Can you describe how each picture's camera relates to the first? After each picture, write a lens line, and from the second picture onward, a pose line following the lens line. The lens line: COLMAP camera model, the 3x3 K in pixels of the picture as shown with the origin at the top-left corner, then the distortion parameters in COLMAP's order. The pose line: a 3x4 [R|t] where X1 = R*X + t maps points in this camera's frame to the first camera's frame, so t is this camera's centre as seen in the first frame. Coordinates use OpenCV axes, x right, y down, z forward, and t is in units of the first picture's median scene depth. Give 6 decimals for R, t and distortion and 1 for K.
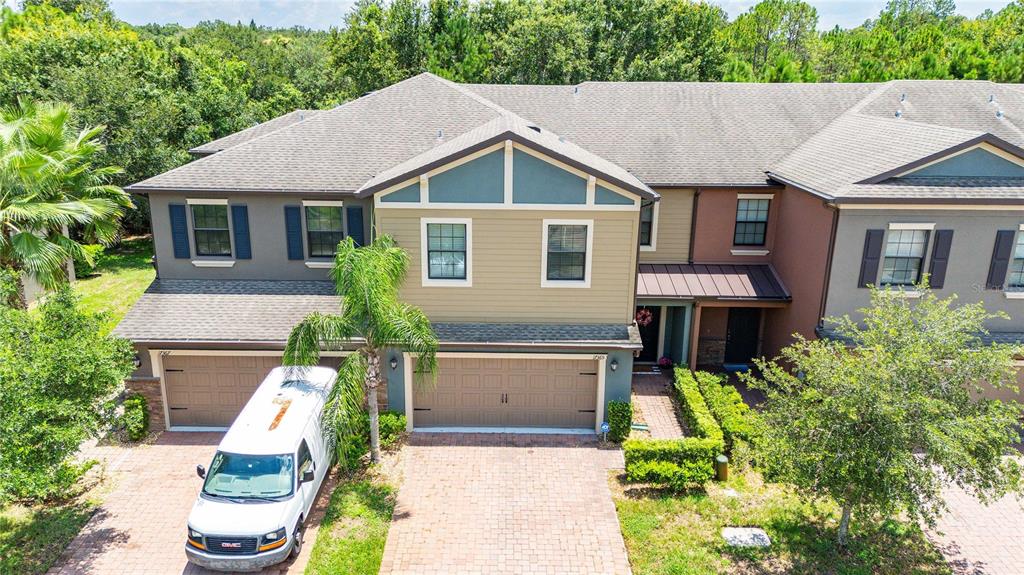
lens RADIAL K [[754.7, 0, 510.6], [0, 754.7, 287.2], [0, 0, 1]] dist [0.029359, -0.025238]
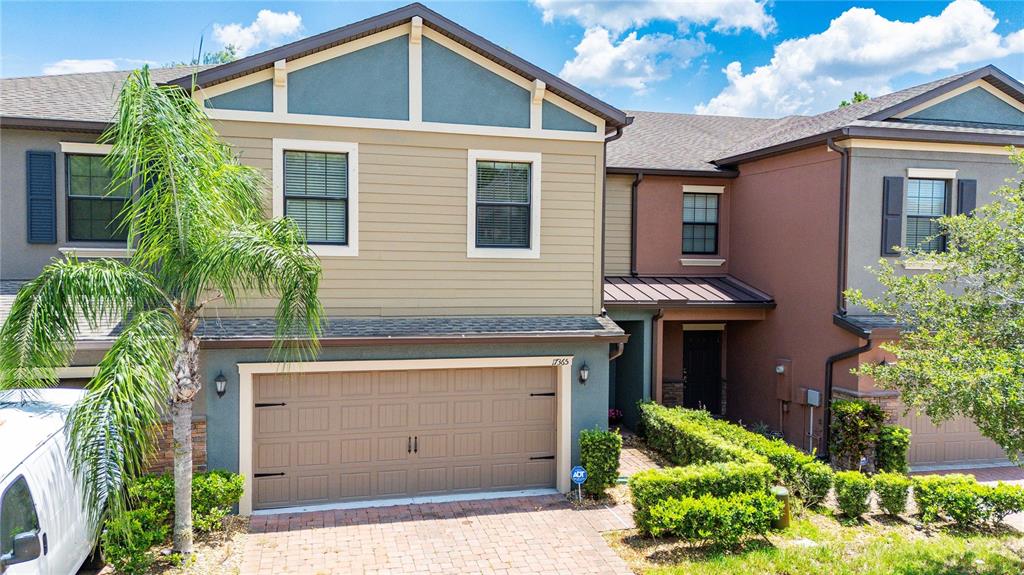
lens RADIAL K [[754.7, 0, 515.1], [0, 754.7, 288.6], [0, 0, 1]] dist [0.029359, -0.025238]
pose [[0.966045, -0.011170, 0.258133, -0.087171], [0.075239, 0.967929, -0.239694, 0.185073], [-0.247177, 0.250976, 0.935903, 0.393141]]
